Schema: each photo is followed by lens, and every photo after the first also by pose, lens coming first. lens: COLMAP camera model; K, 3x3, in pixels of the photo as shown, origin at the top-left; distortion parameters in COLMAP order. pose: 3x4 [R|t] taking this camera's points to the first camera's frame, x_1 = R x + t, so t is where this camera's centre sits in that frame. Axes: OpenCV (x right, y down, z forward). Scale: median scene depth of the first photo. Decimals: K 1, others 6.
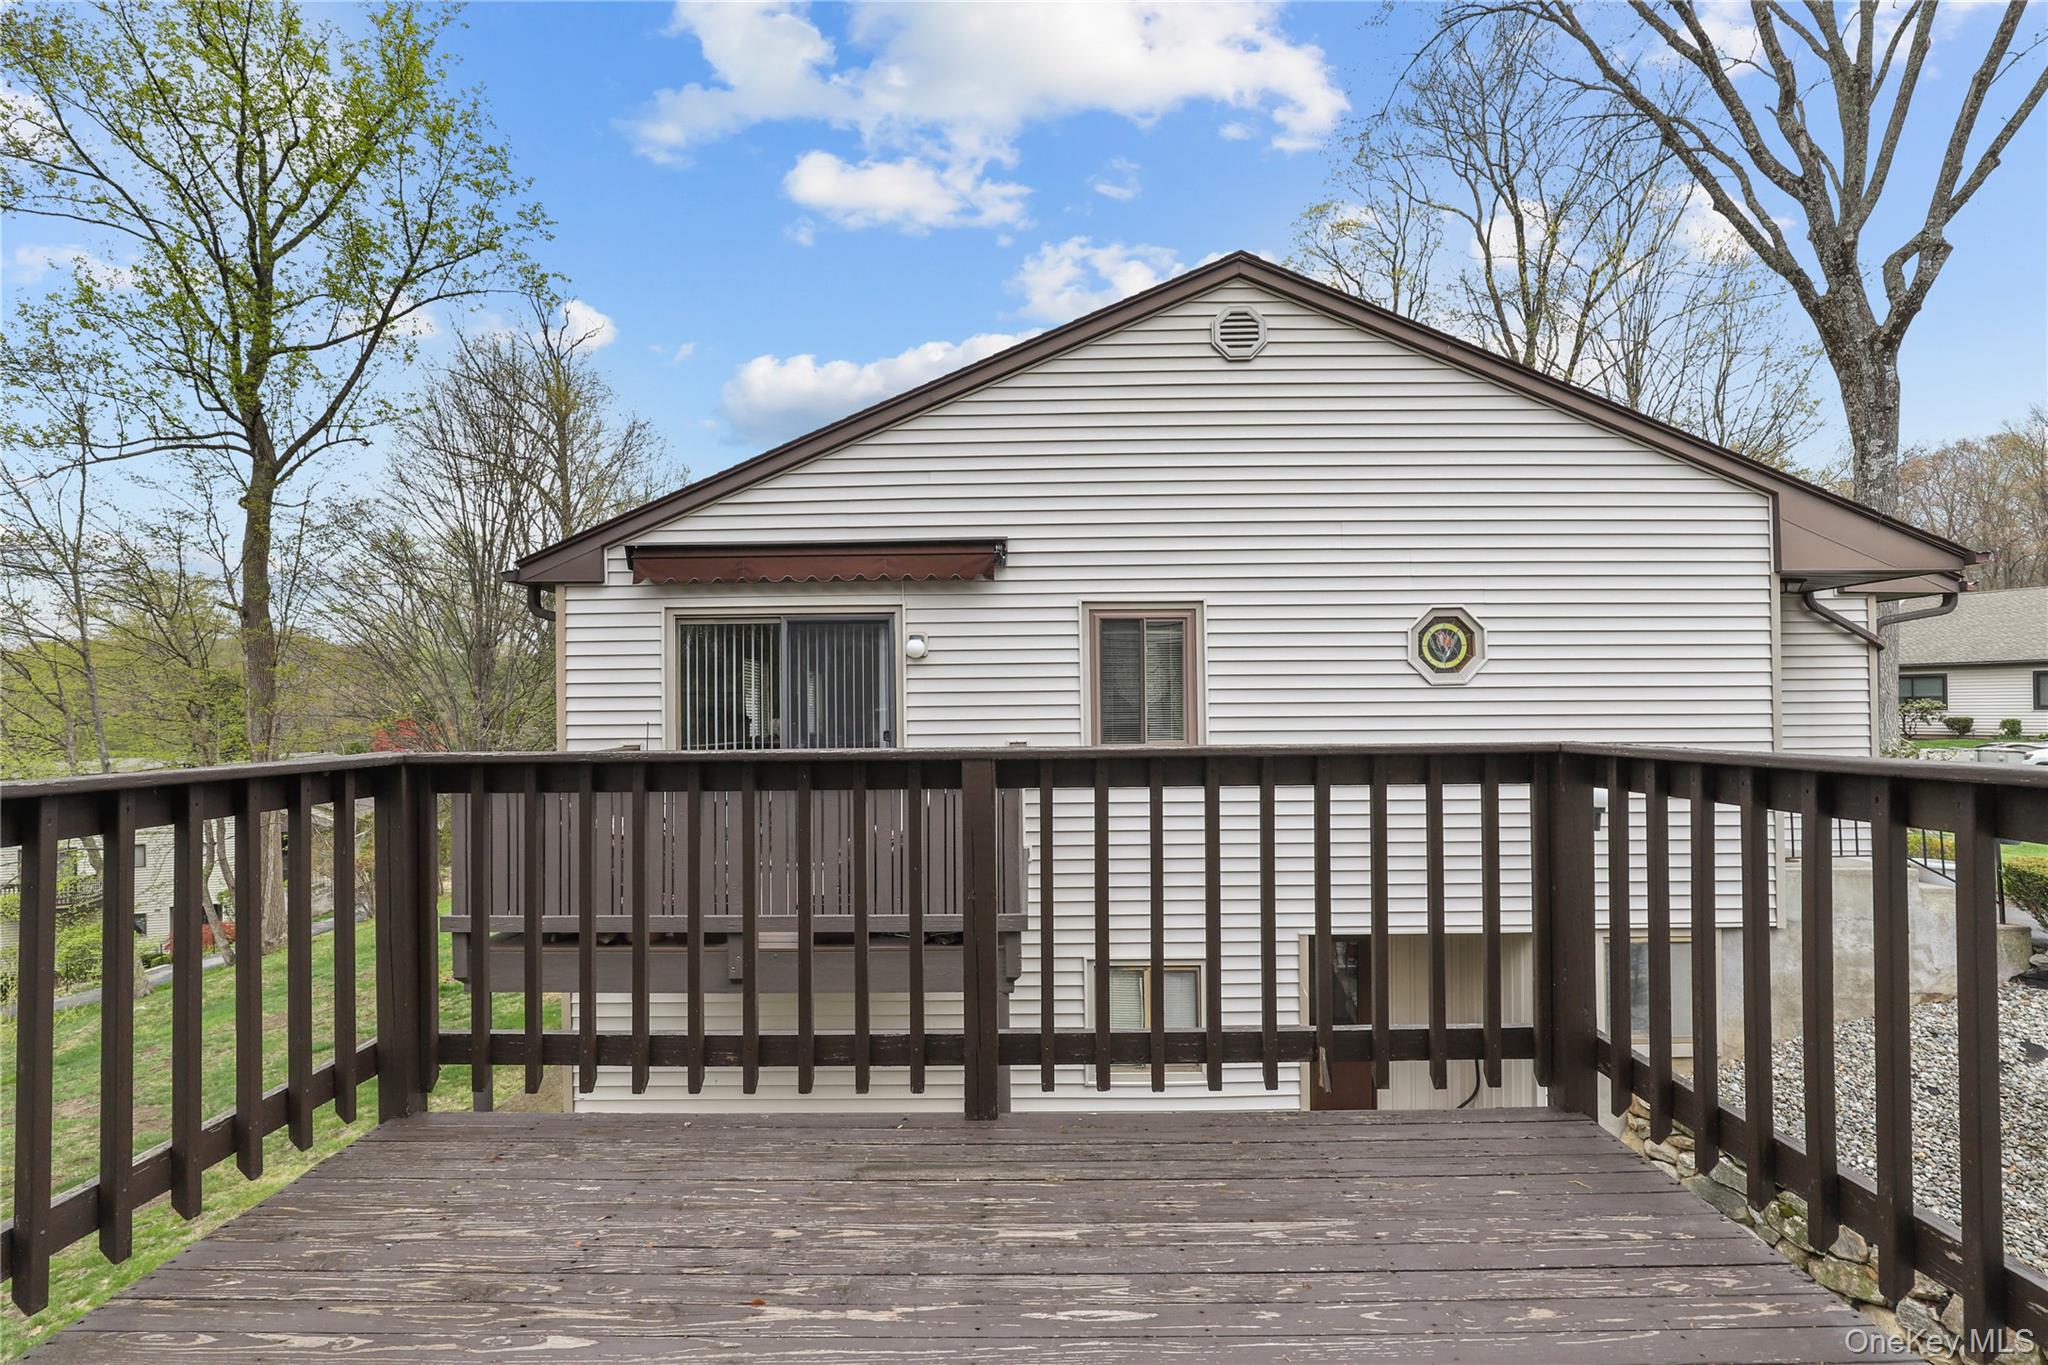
lens RADIAL K [[944.7, 0, 1020.3], [0, 944.7, 688.8], [0, 0, 1]] dist [-0.023746, 0.004260]
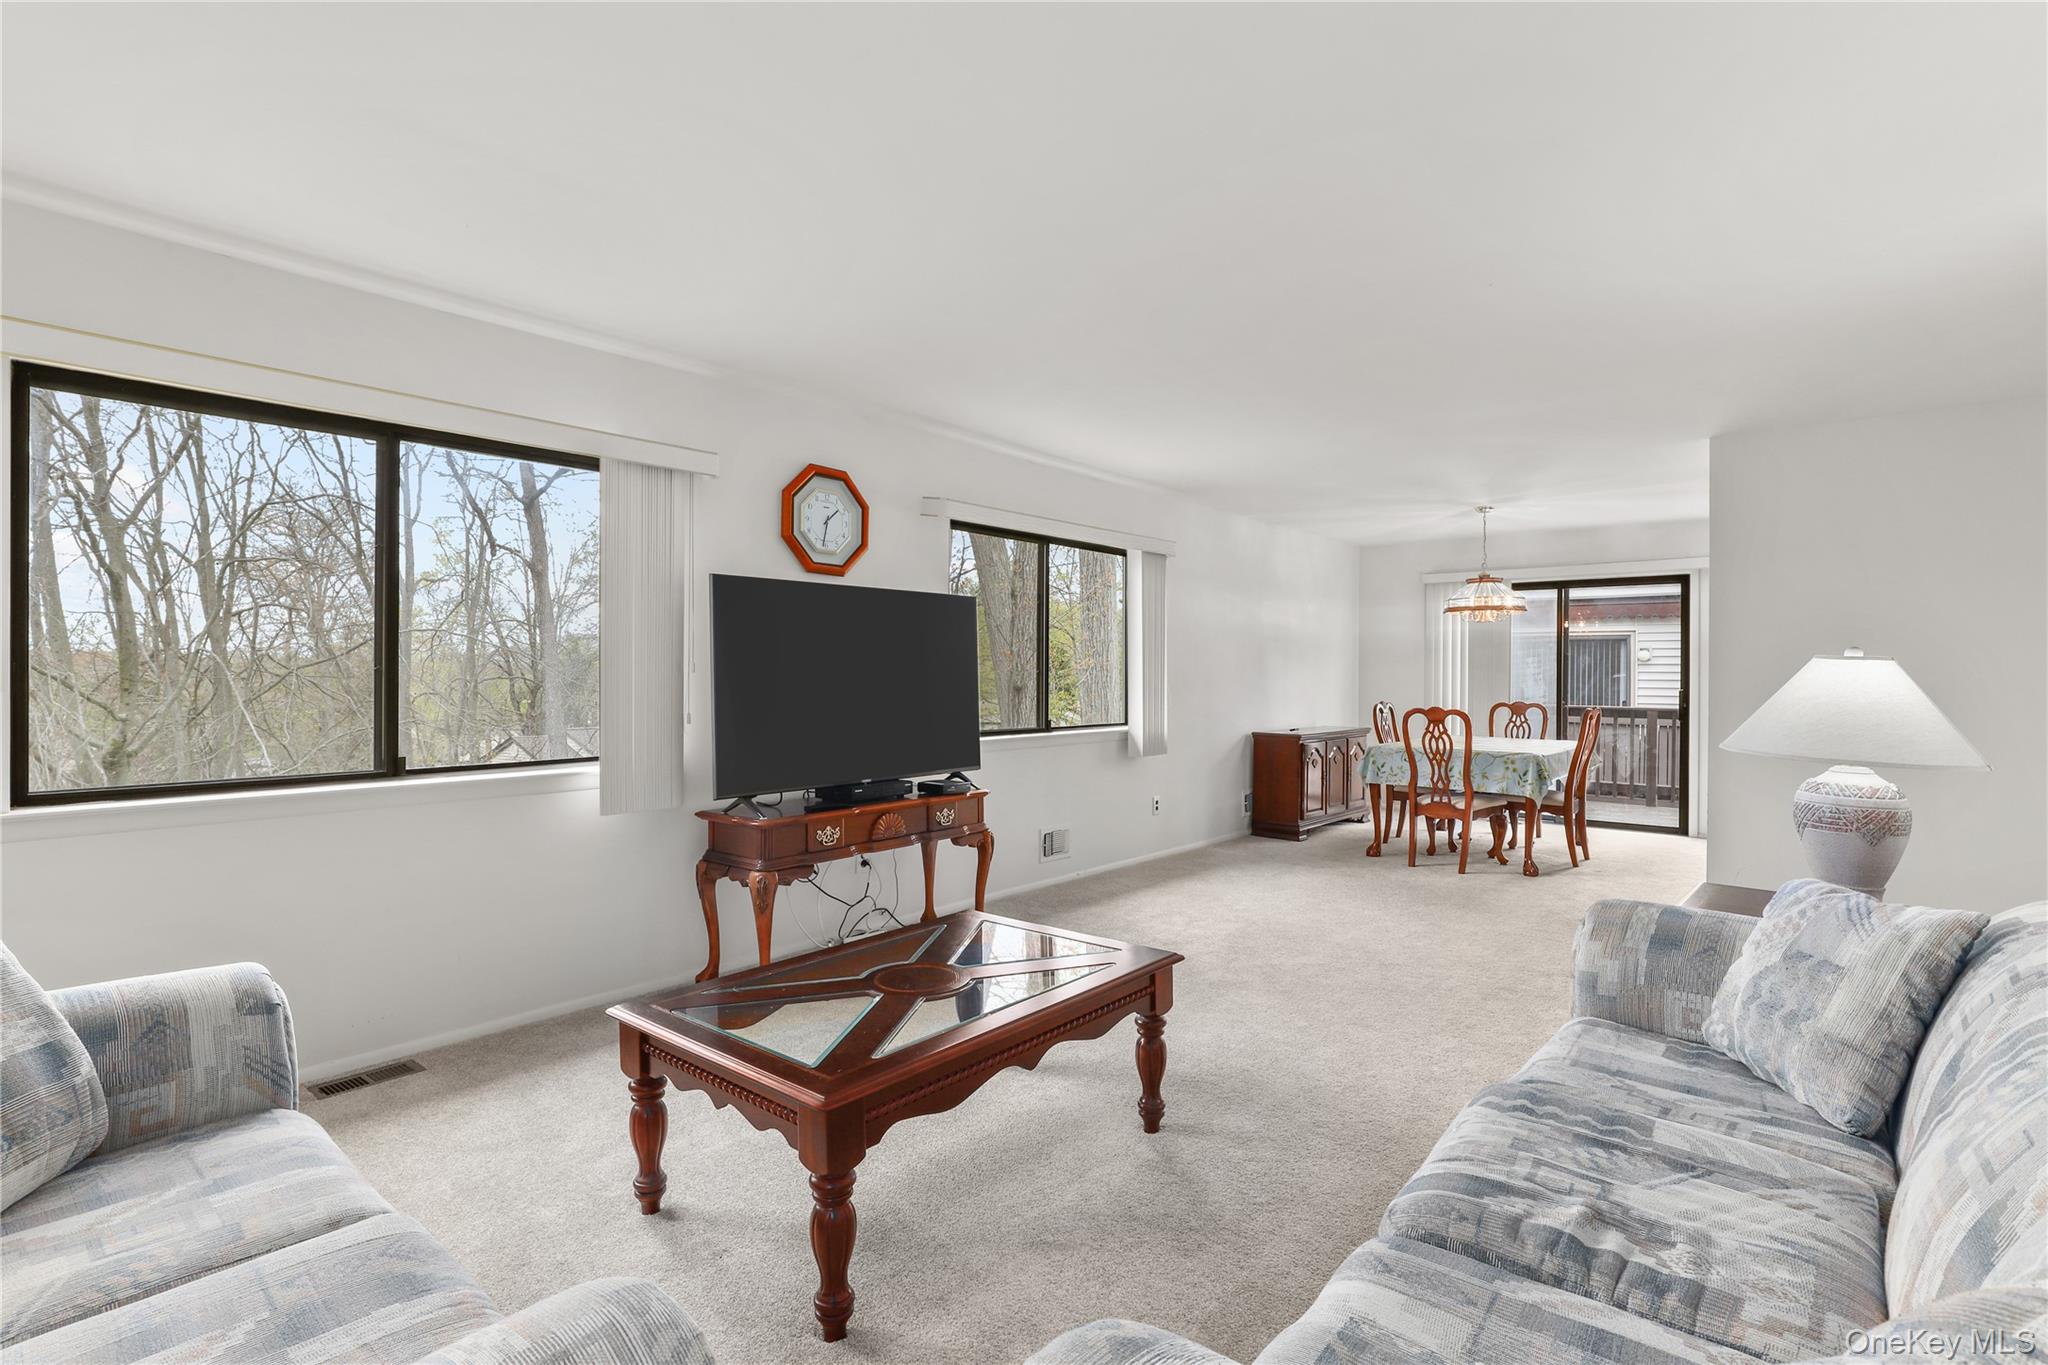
lens RADIAL K [[996.4, 0, 1013.2], [0, 996.4, 671.7], [0, 0, 1]] dist [-0.009384, 0.000830]
pose [[0.767029, 0.021154, -0.641263, 0.173074], [-0.004162, 0.999599, 0.027996, -0.056310], [0.641599, -0.018804, 0.766810, -1.166232]]
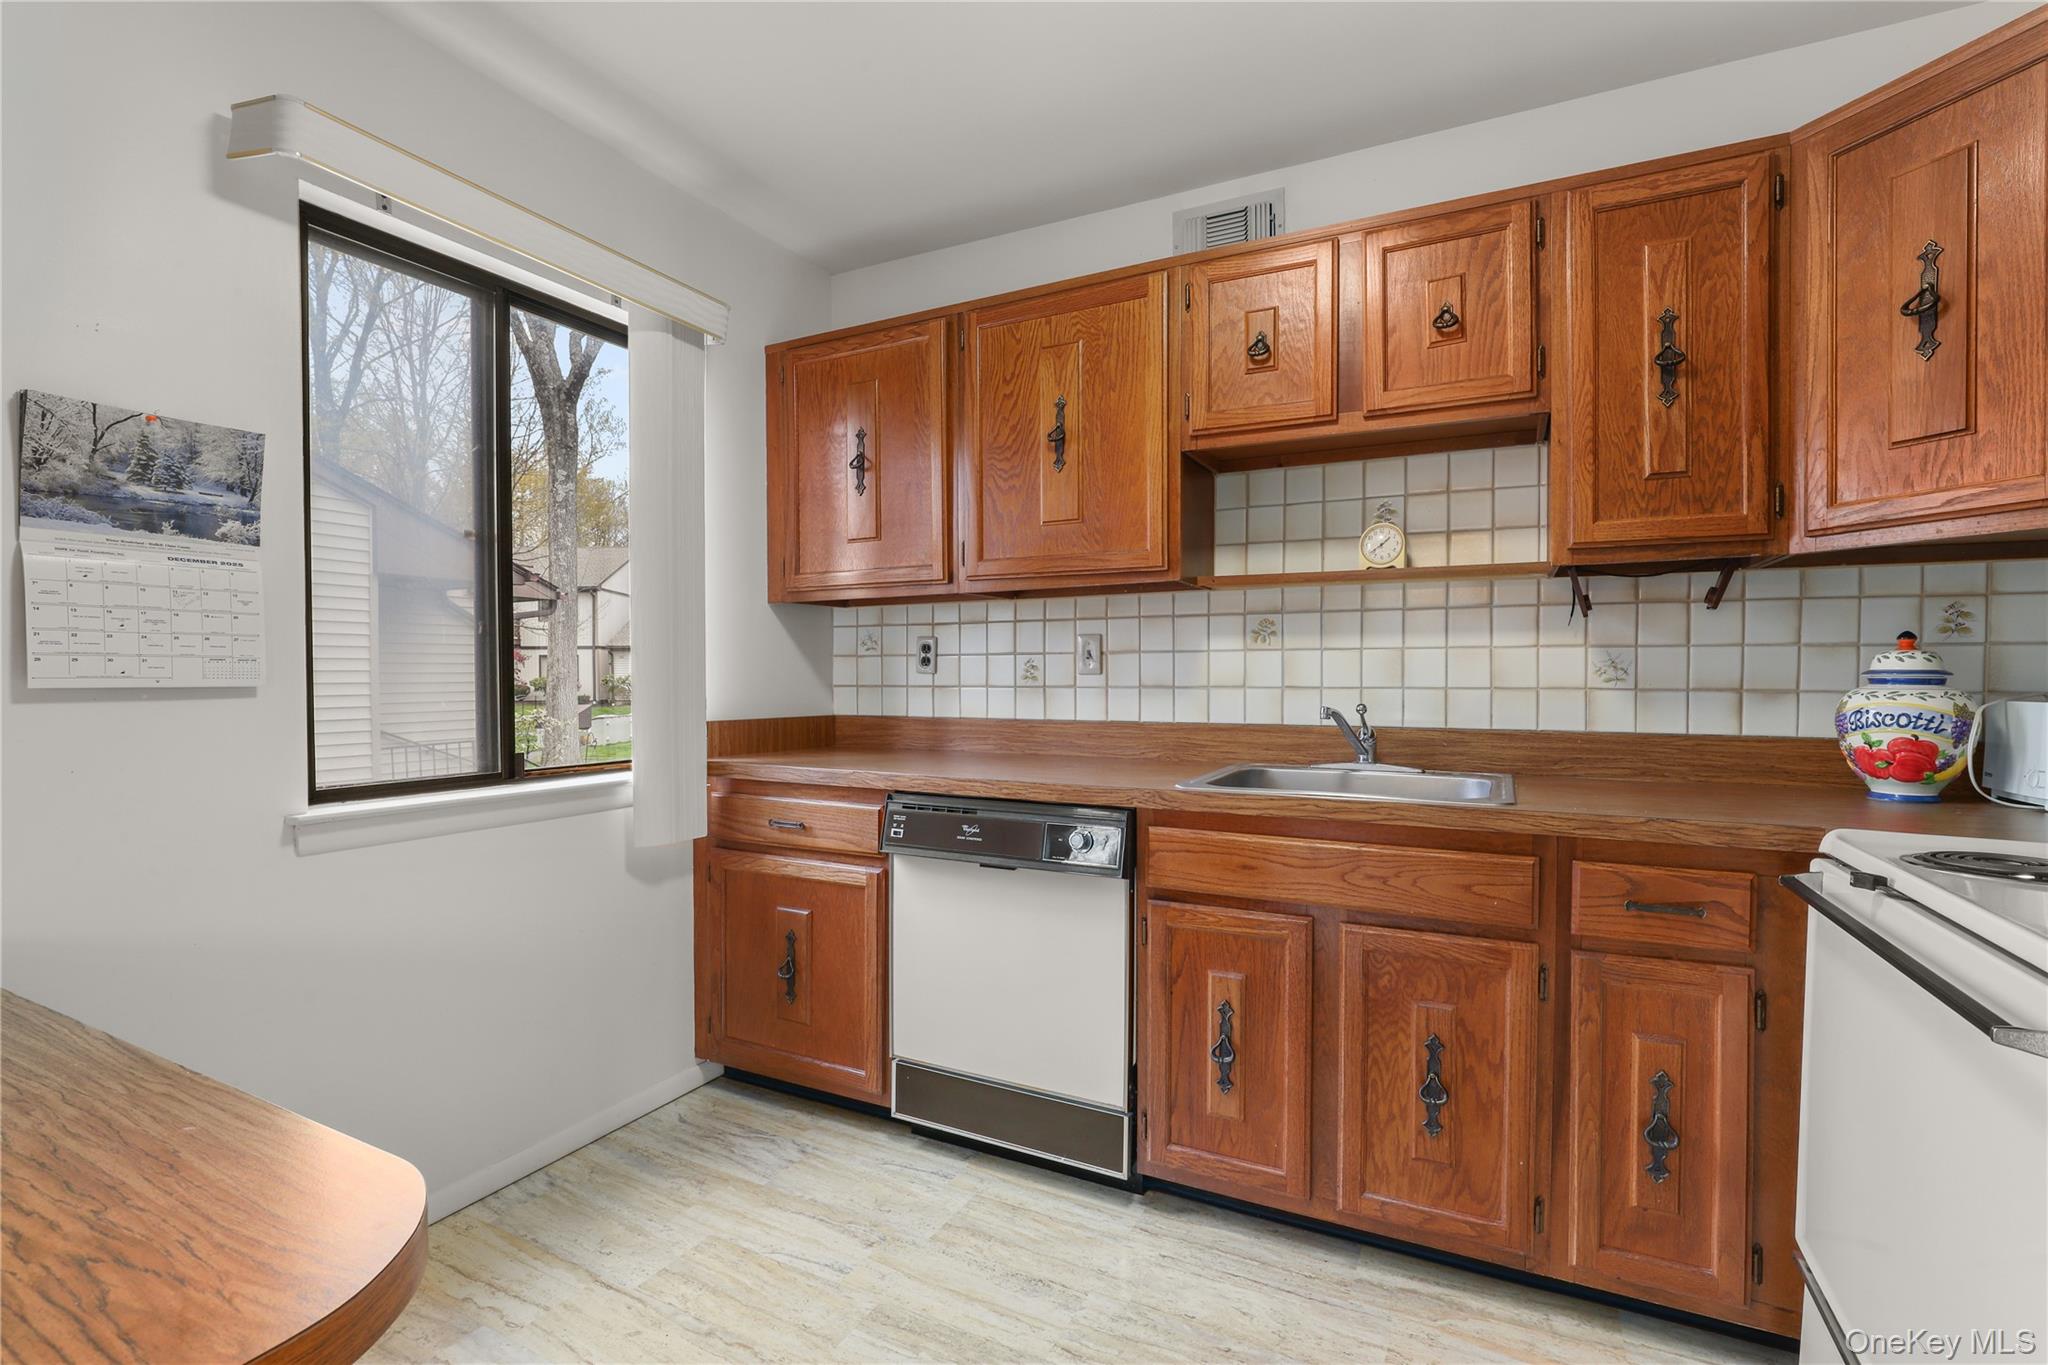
lens RADIAL K [[944.7, 0, 1022.0], [0, 944.7, 688.2], [0, 0, 1]] dist [-0.023746, 0.004260]
pose [[0.467900, -0.005869, 0.883762, 0.143381], [-0.024466, 0.999509, 0.019591, -0.021920], [-0.883443, -0.030789, 0.467527, -0.243168]]
